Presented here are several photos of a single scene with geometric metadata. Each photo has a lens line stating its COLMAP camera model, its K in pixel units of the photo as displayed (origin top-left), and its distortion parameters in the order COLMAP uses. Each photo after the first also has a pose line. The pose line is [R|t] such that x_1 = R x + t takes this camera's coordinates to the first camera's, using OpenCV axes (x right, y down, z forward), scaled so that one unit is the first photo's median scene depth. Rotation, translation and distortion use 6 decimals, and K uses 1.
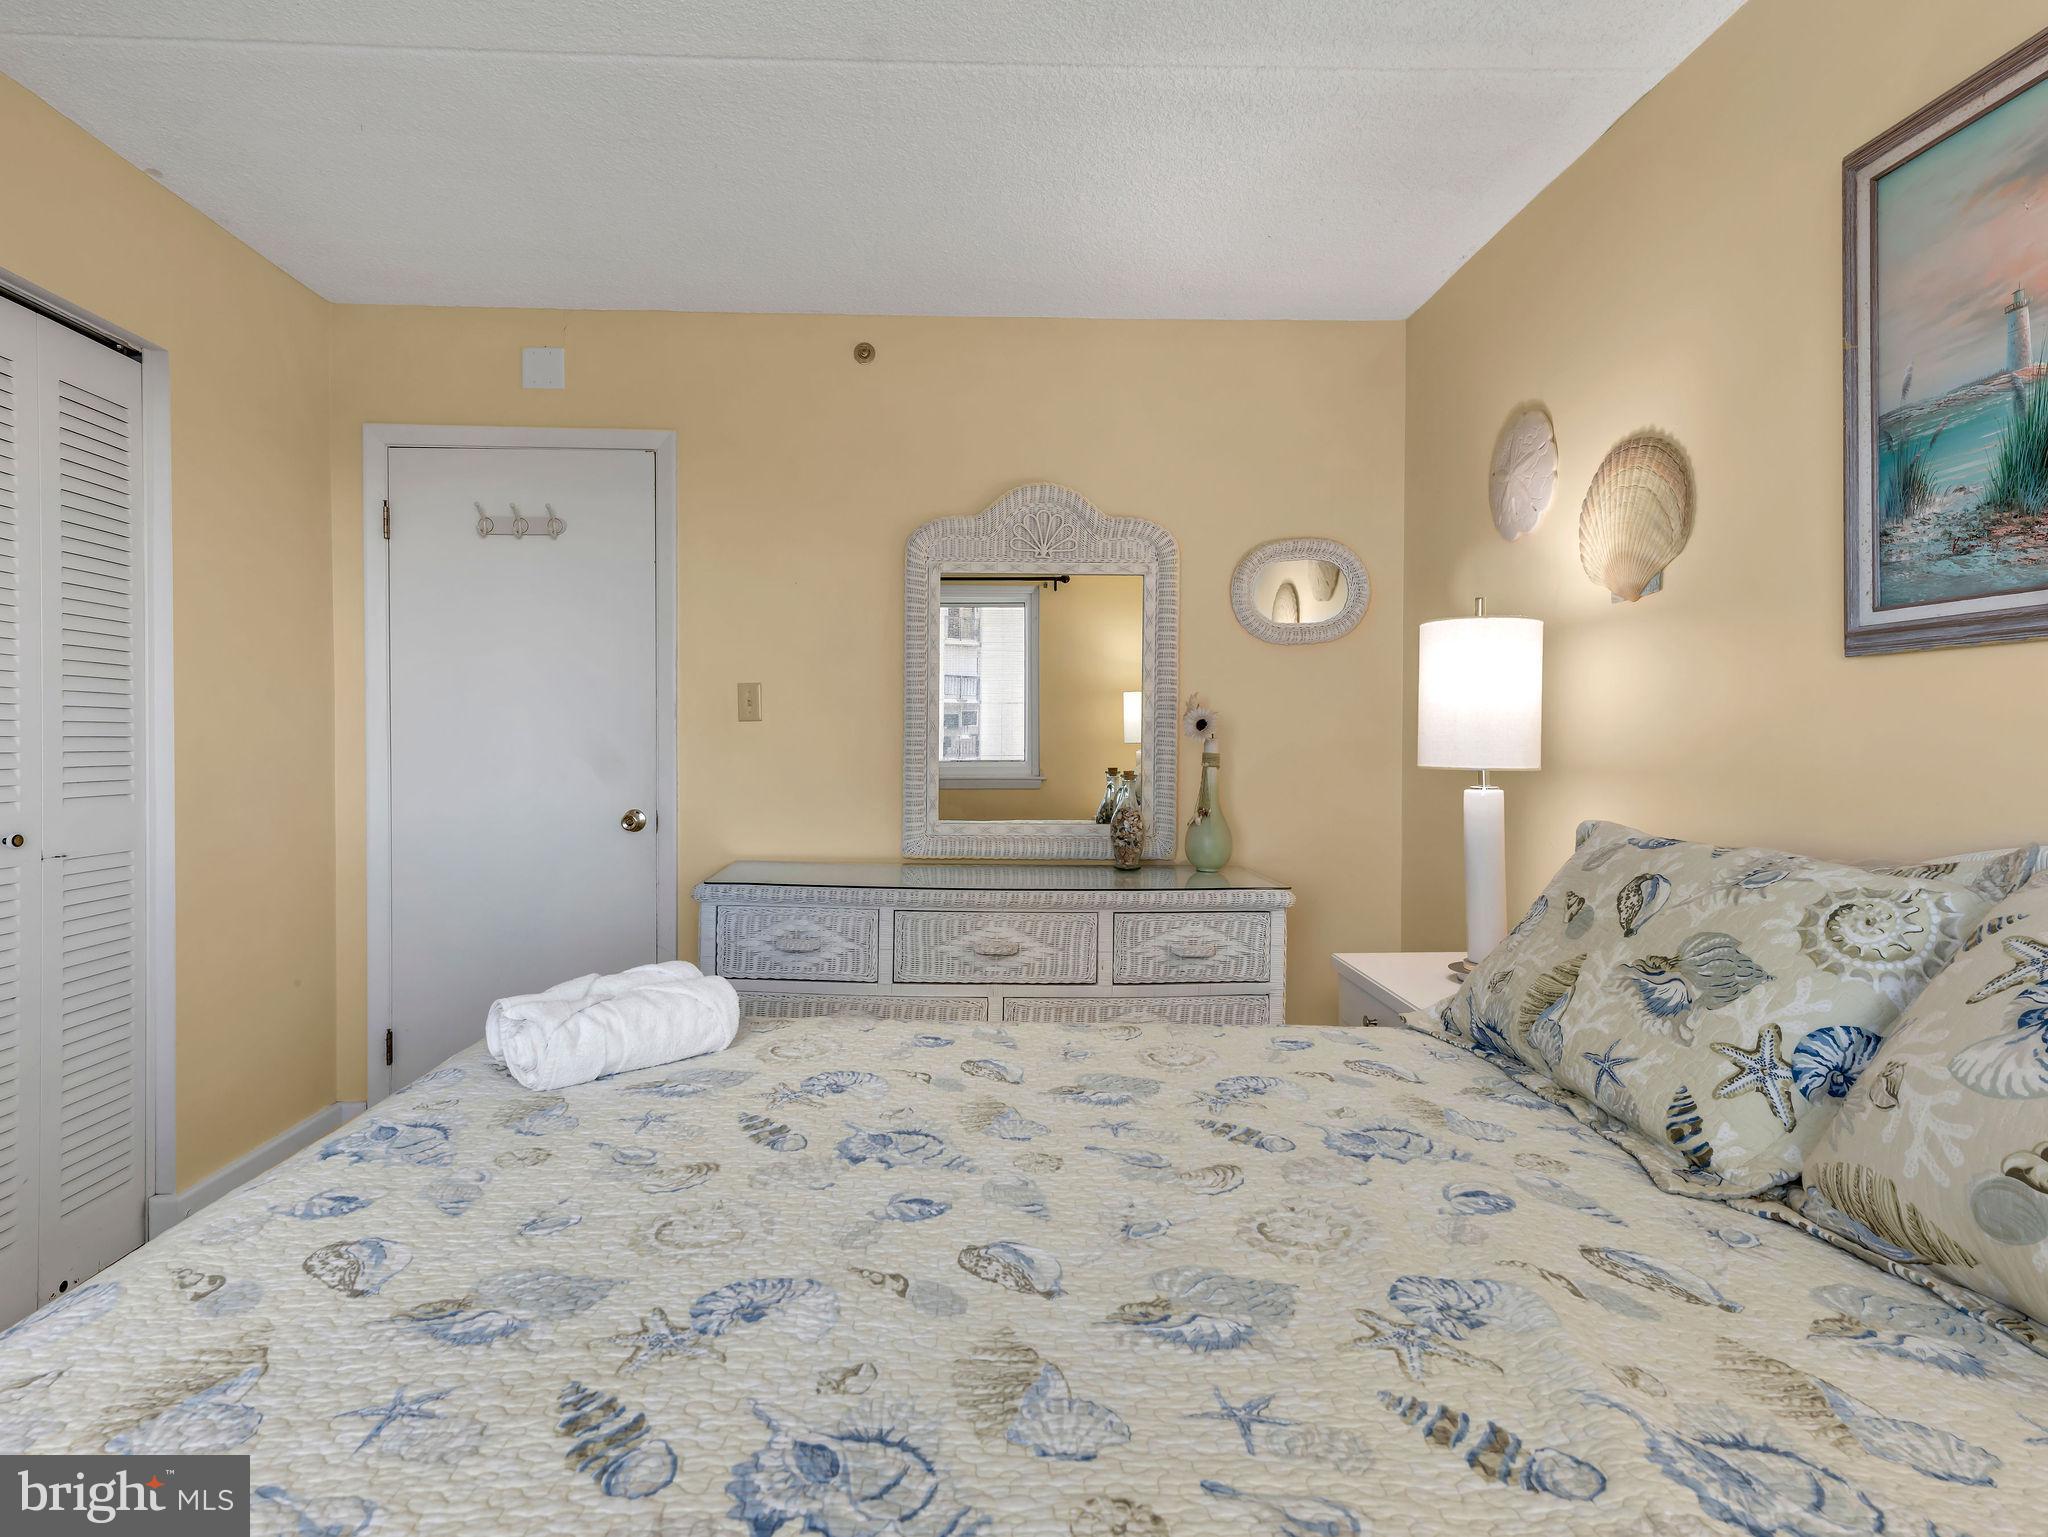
lens RADIAL K [[1116.8, 0, 997.3], [0, 1116.8, 762.8], [0, 0, 1]] dist [0.020158, 0.000145]
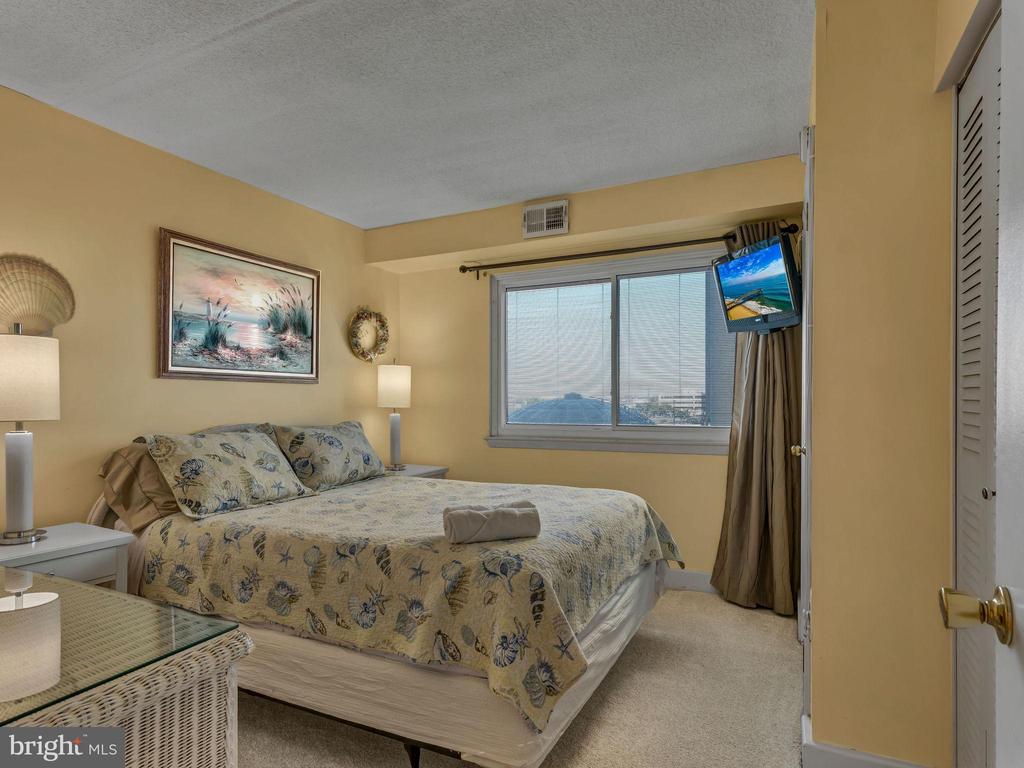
lens RADIAL K [[558.4, 0, 498.7], [0, 558.4, 381.1], [0, 0, 1]] dist [0.020158, 0.000145]
pose [[-0.887726, 0.026593, 0.459603, -1.027391], [0.020830, 0.999628, -0.017607, -0.045120], [-0.459900, -0.006057, -0.887950, 2.384876]]
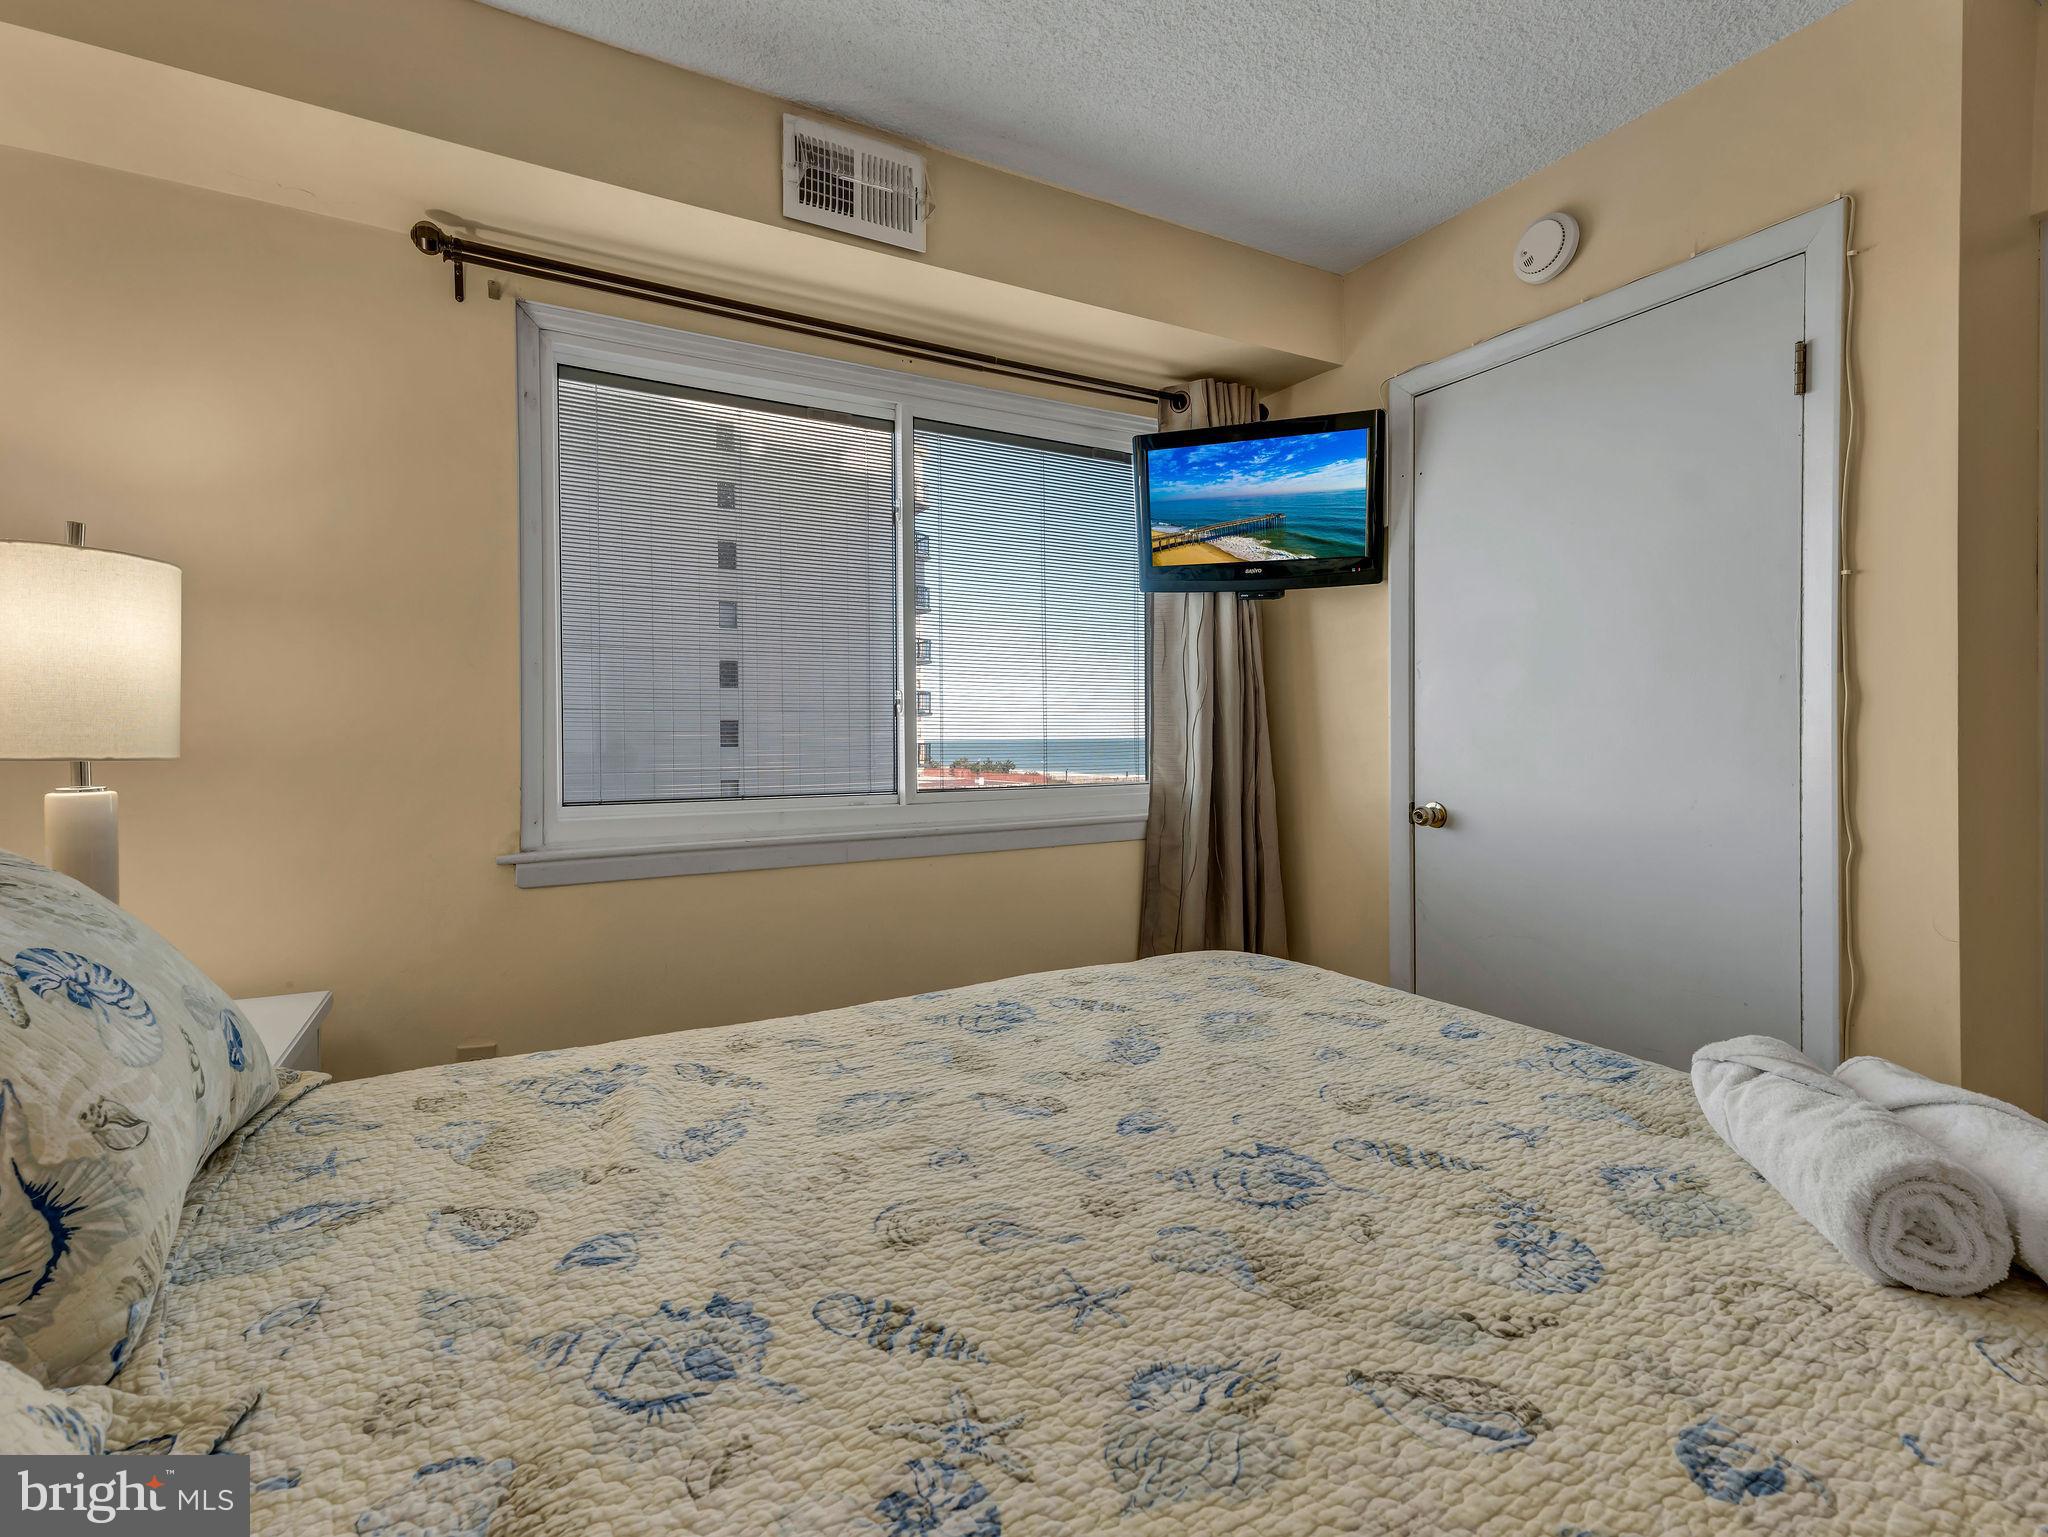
lens RADIAL K [[972.2, 0, 1018.7], [0, 972.2, 733.4], [0, 0, 1]] dist [0.093152, -0.000014]
pose [[-0.892924, 0.008377, -0.450130, 0.401434], [0.002787, 0.999911, 0.013079, -0.012670], [0.450199, 0.010424, -0.892867, 1.501522]]
